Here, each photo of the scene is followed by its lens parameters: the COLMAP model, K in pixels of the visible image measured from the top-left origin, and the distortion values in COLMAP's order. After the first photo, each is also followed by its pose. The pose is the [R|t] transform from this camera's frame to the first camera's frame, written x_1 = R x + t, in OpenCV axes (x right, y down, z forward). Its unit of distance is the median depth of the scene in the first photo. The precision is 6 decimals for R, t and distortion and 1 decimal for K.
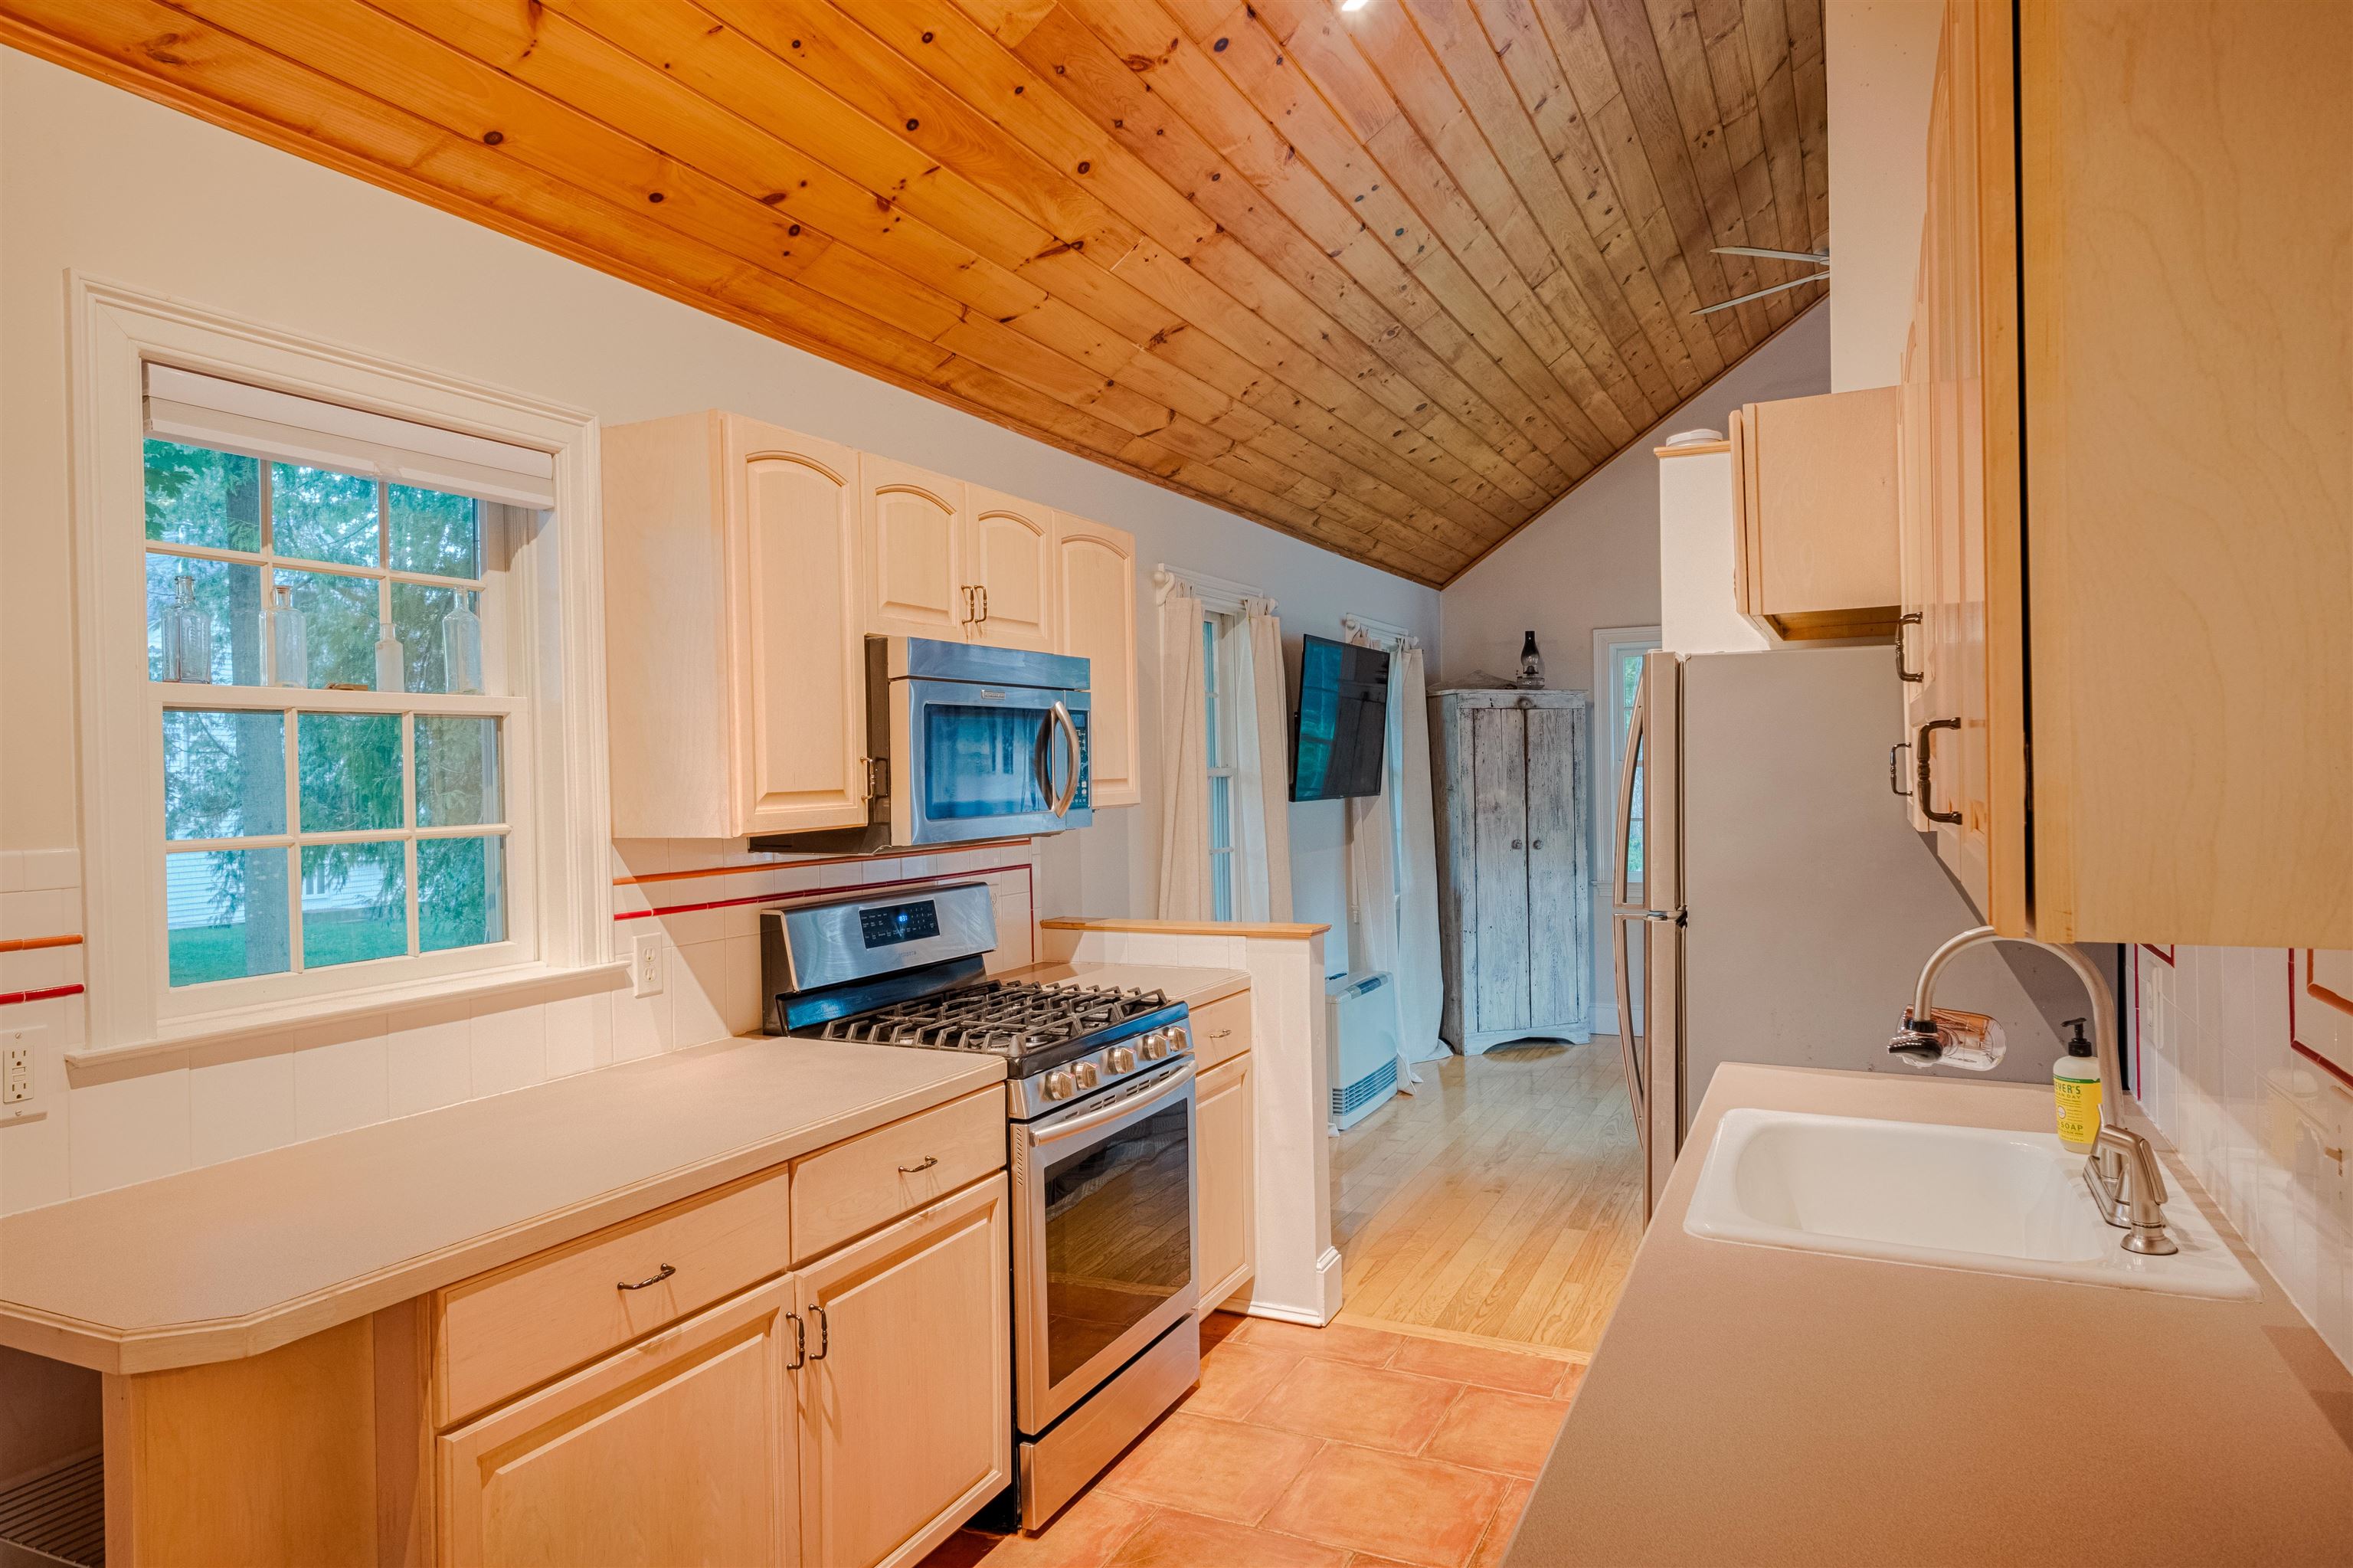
lens RADIAL K [[1452.3, 0, 1171.1], [0, 1452.3, 763.6], [0, 0, 1]] dist [-0.006590, 0.002611]
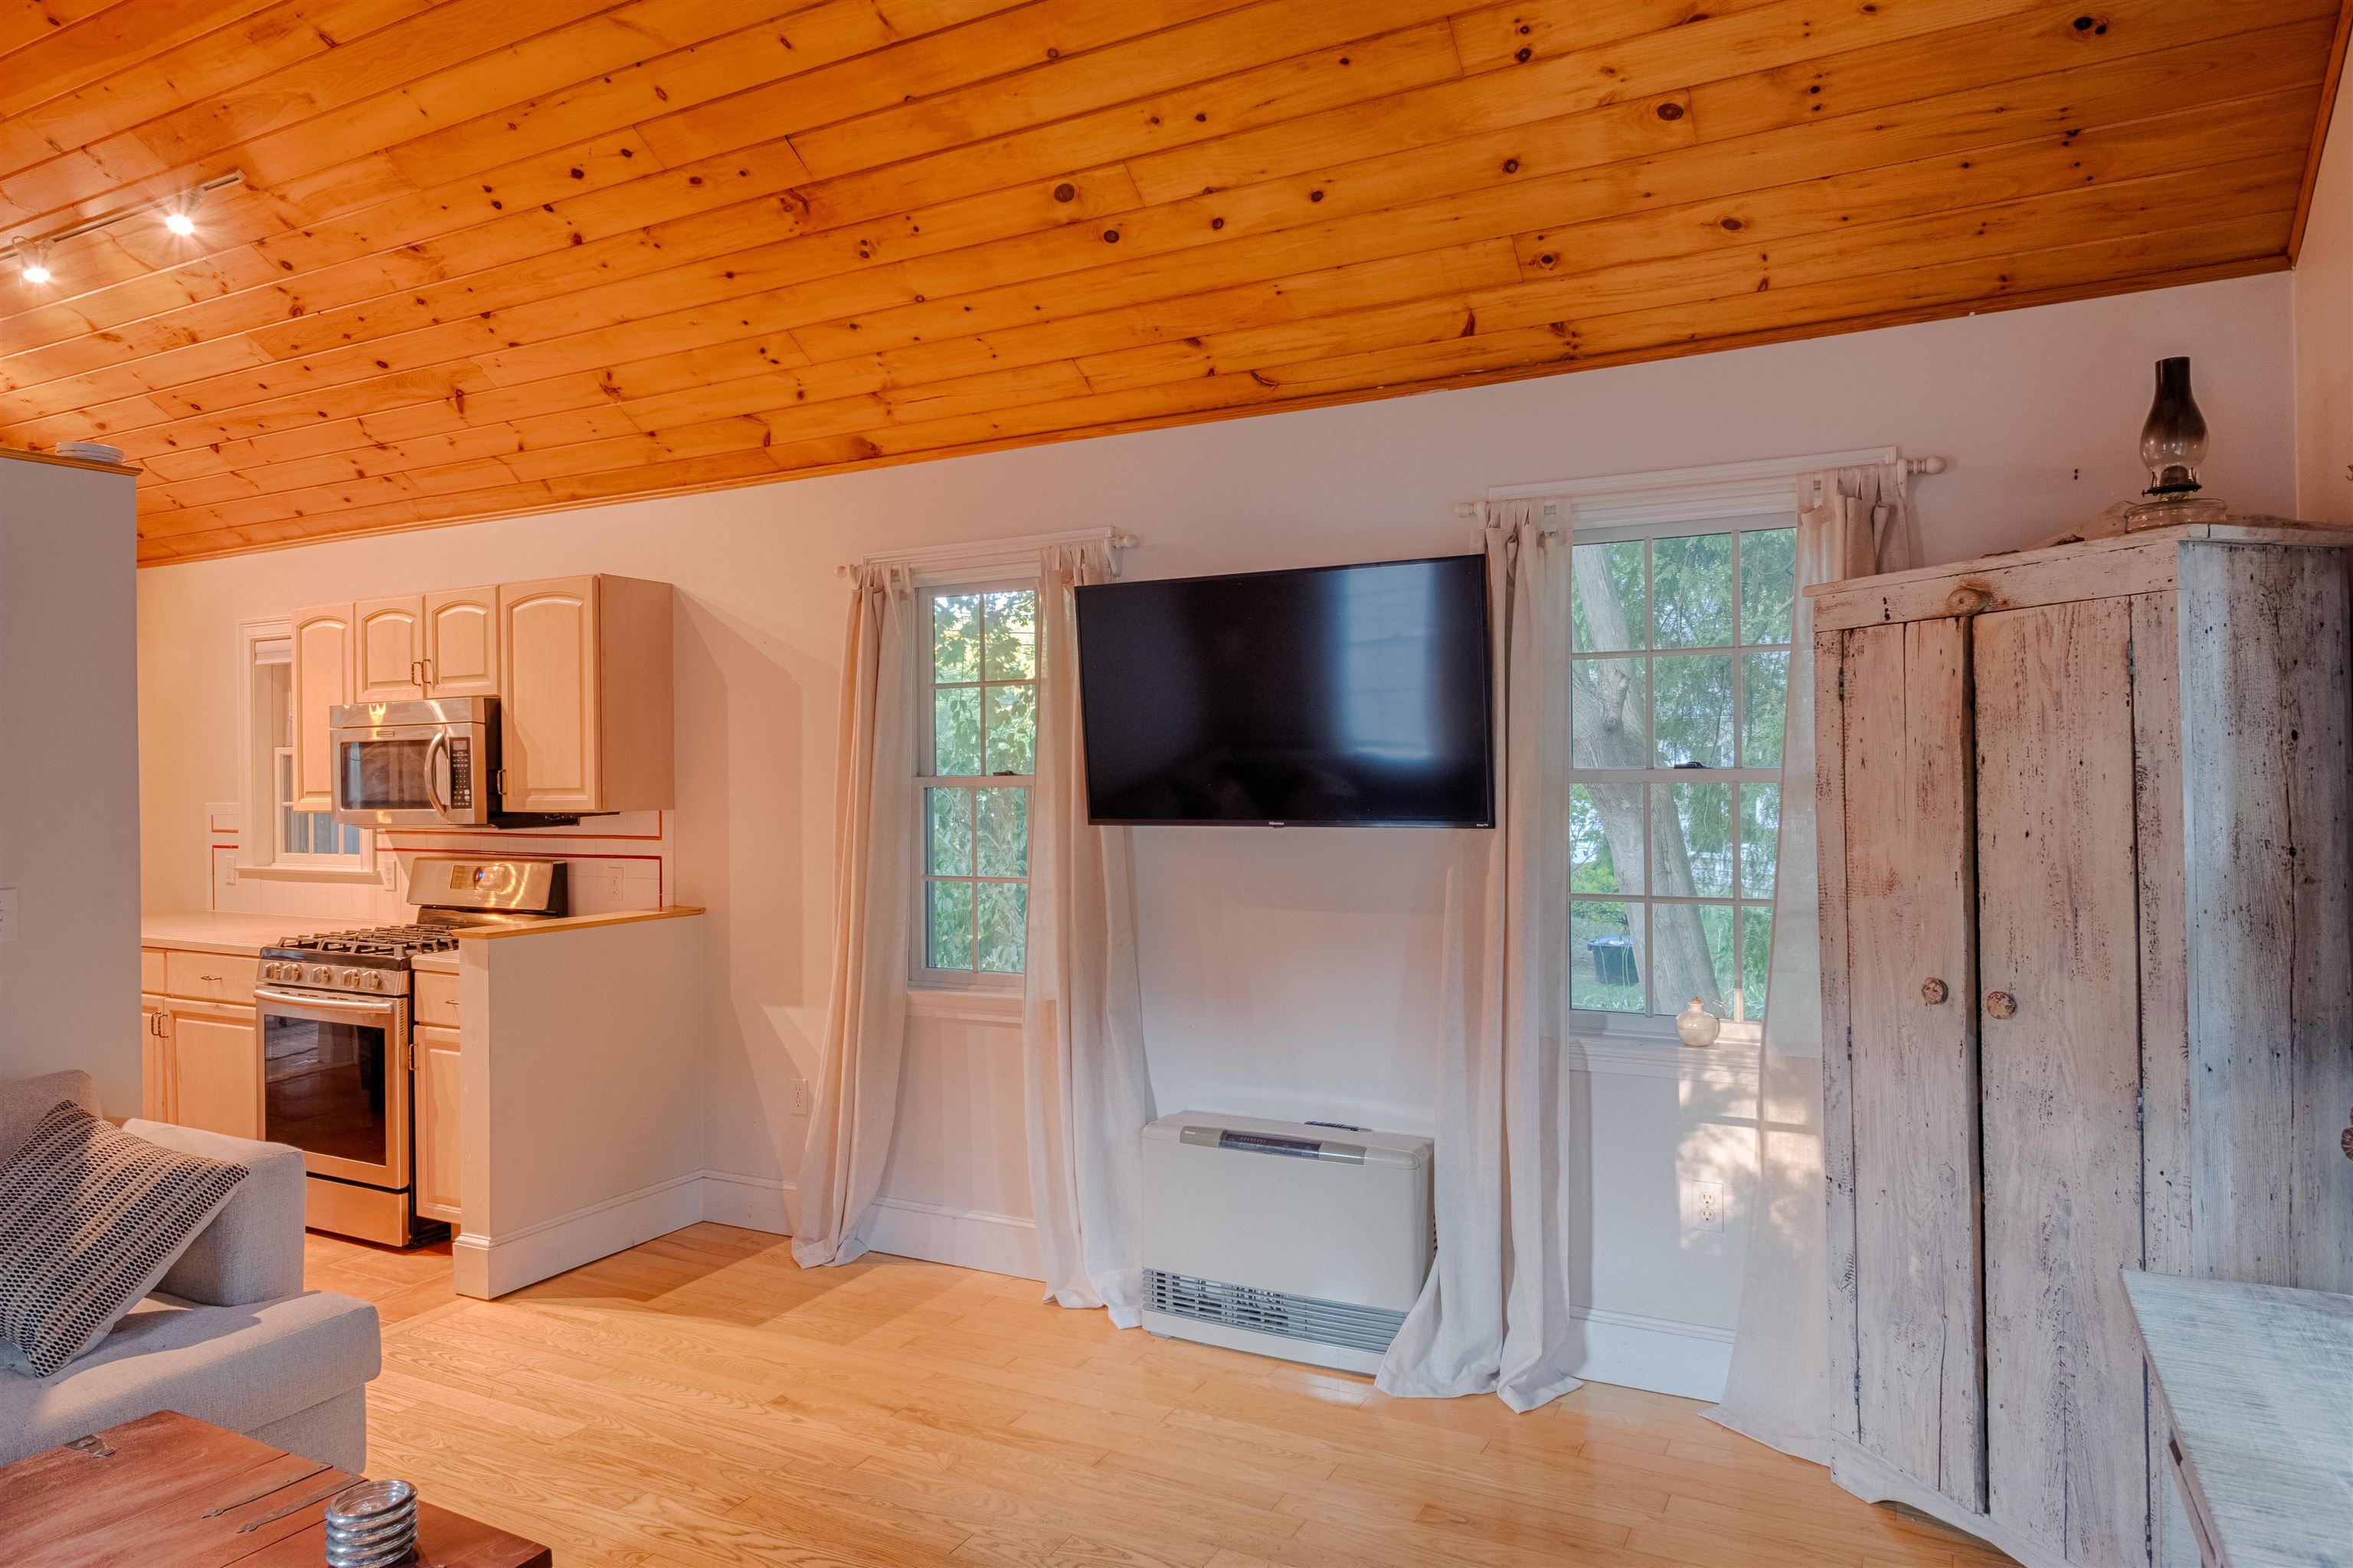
lens RADIAL K [[1452.3, 0, 1170.6], [0, 1452.3, 768.1], [0, 0, 1]] dist [-0.006590, 0.002611]
pose [[-0.039170, 0.015843, -0.999107, 0.608576], [0.015868, 0.999758, 0.015231, -0.008843], [0.999107, -0.015257, -0.039412, 0.824511]]
